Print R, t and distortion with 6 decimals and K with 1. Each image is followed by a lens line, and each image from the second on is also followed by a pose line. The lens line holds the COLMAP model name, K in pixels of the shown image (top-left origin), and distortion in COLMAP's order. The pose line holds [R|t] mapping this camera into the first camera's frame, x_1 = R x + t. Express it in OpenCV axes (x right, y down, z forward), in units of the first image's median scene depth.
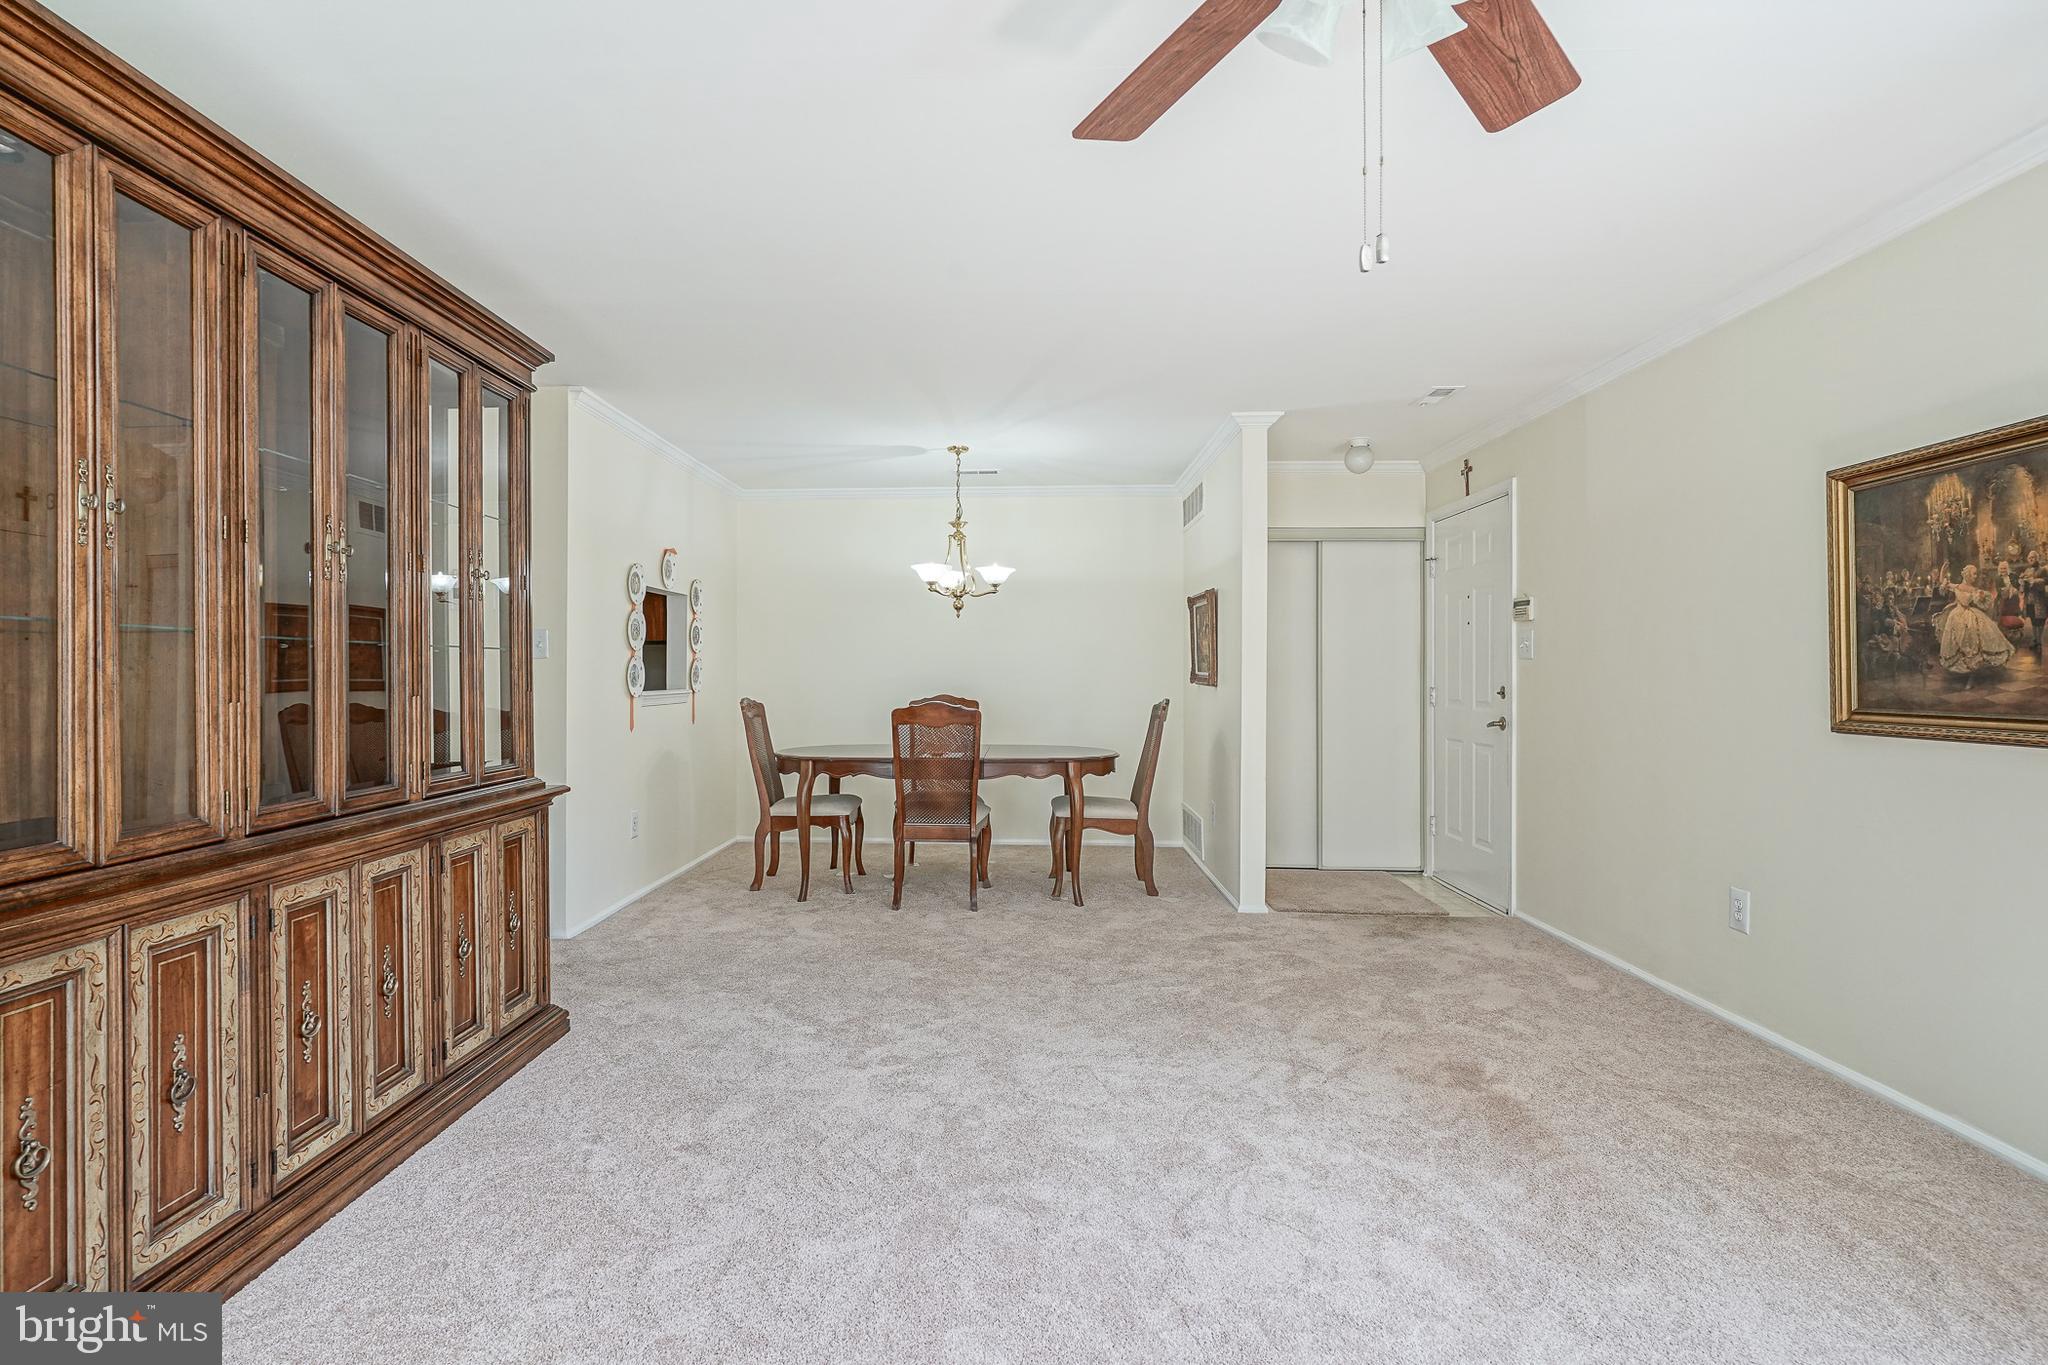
lens RADIAL K [[1006.5, 0, 985.7], [0, 1006.5, 676.6], [0, 0, 1]] dist [-0.001565, 0.000961]
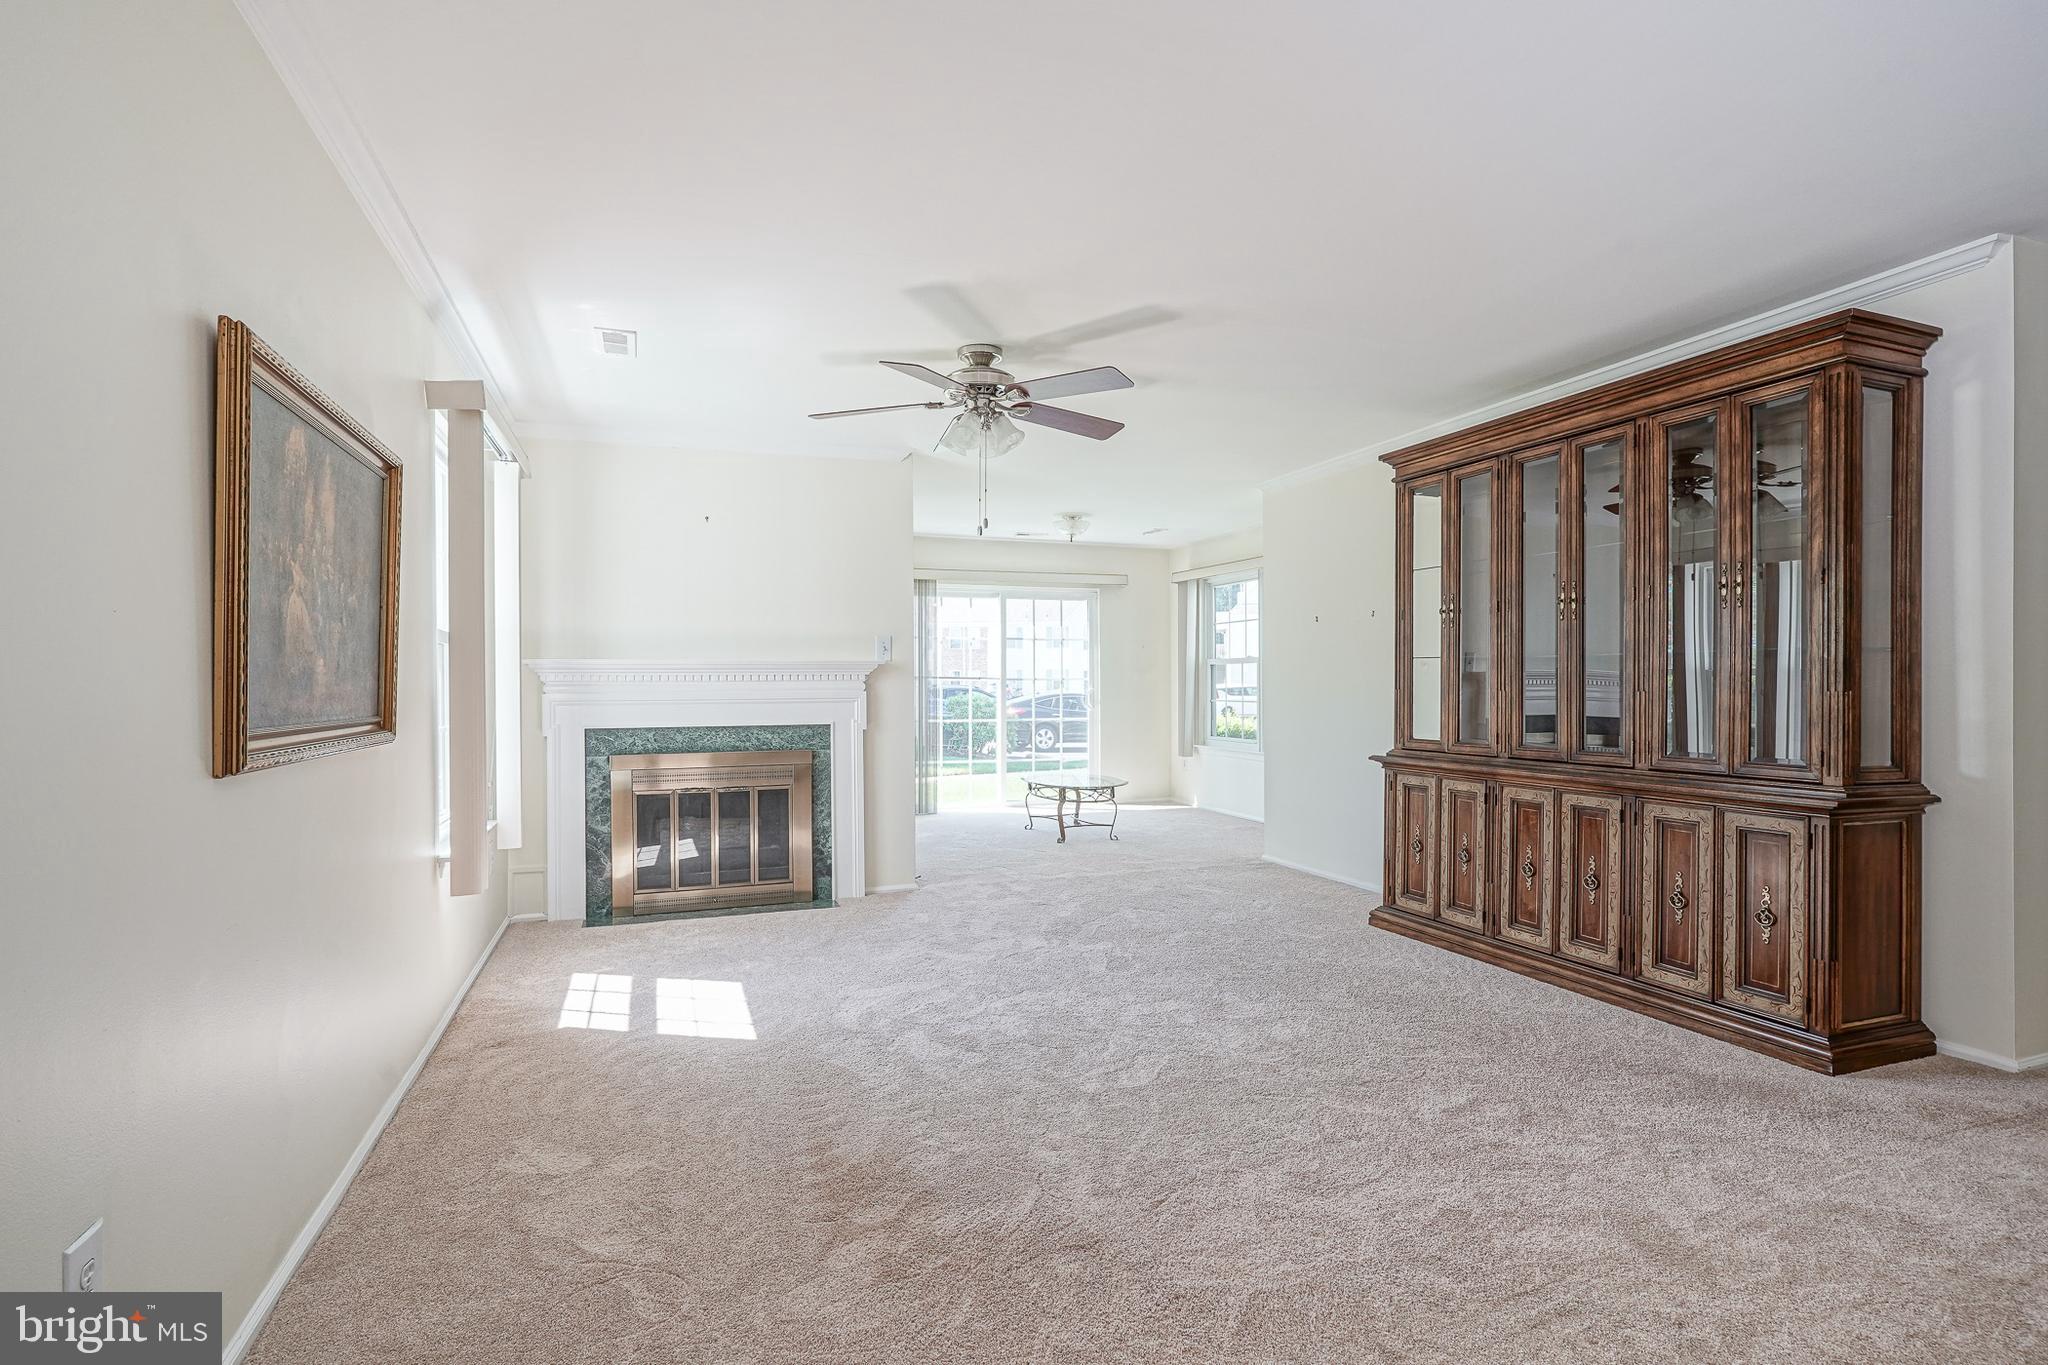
lens RADIAL K [[978.6, 0, 1034.2], [0, 978.6, 695.7], [0, 0, 1]] dist [-0.003103, 0.000647]
pose [[-0.918878, 0.009011, -0.394439, 0.651773], [0.003844, 0.999896, 0.013889, 0.003261], [0.394523, 0.011246, -0.918817, 1.753597]]
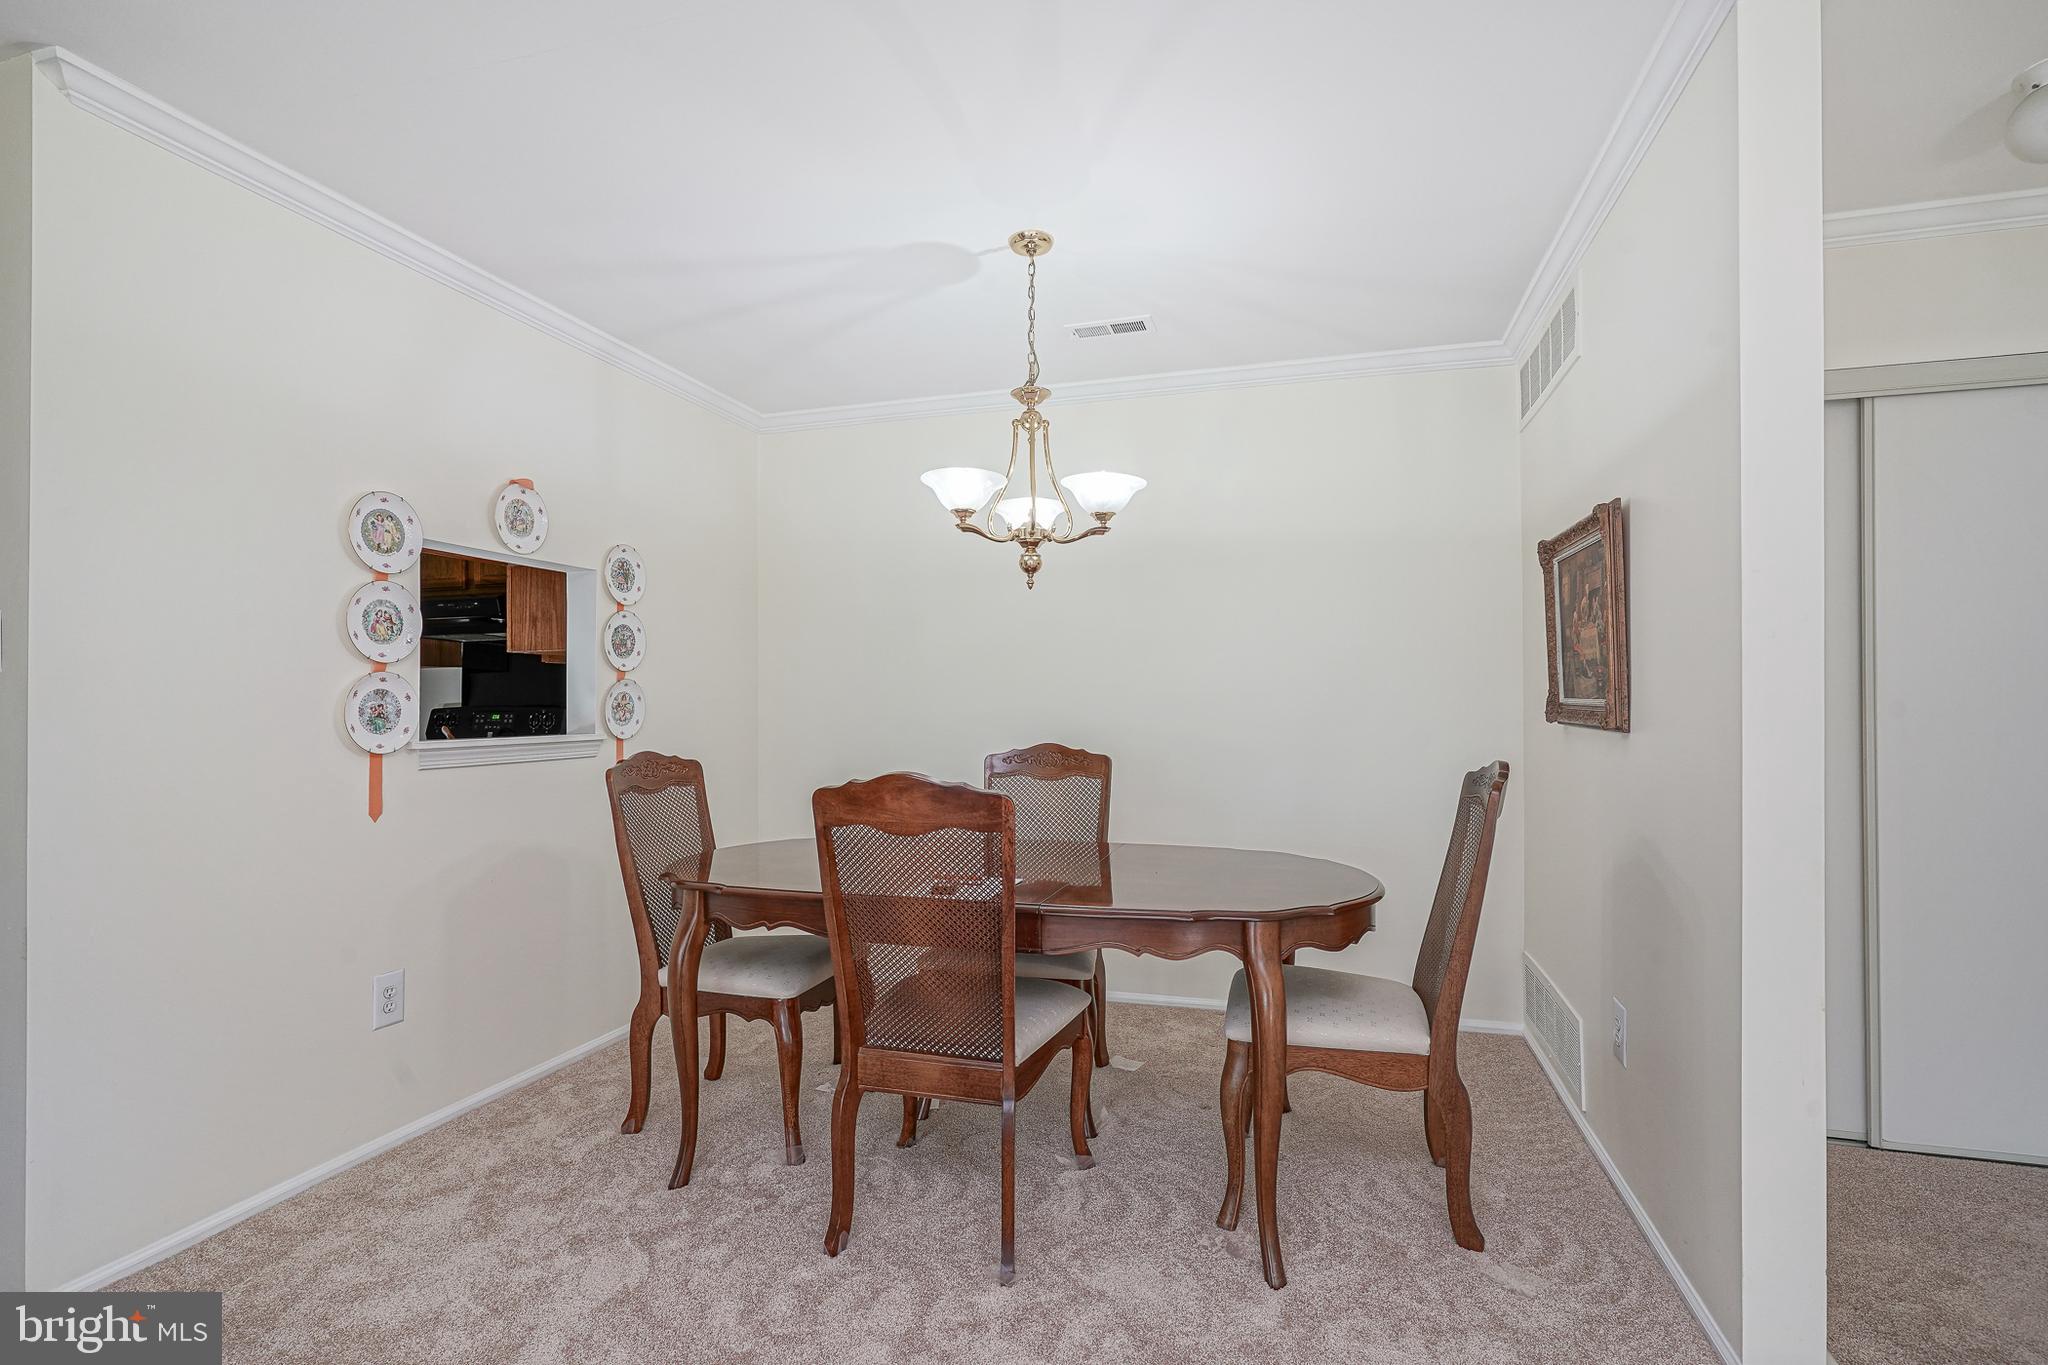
lens RADIAL K [[978.6, 0, 1034.2], [0, 978.6, 695.7], [0, 0, 1]] dist [-0.003103, 0.000647]
pose [[0.971578, -0.007216, -0.236608, 0.167327], [0.004197, 0.999903, -0.013261, -0.001502], [0.236681, 0.011891, 0.971515, 1.069162]]
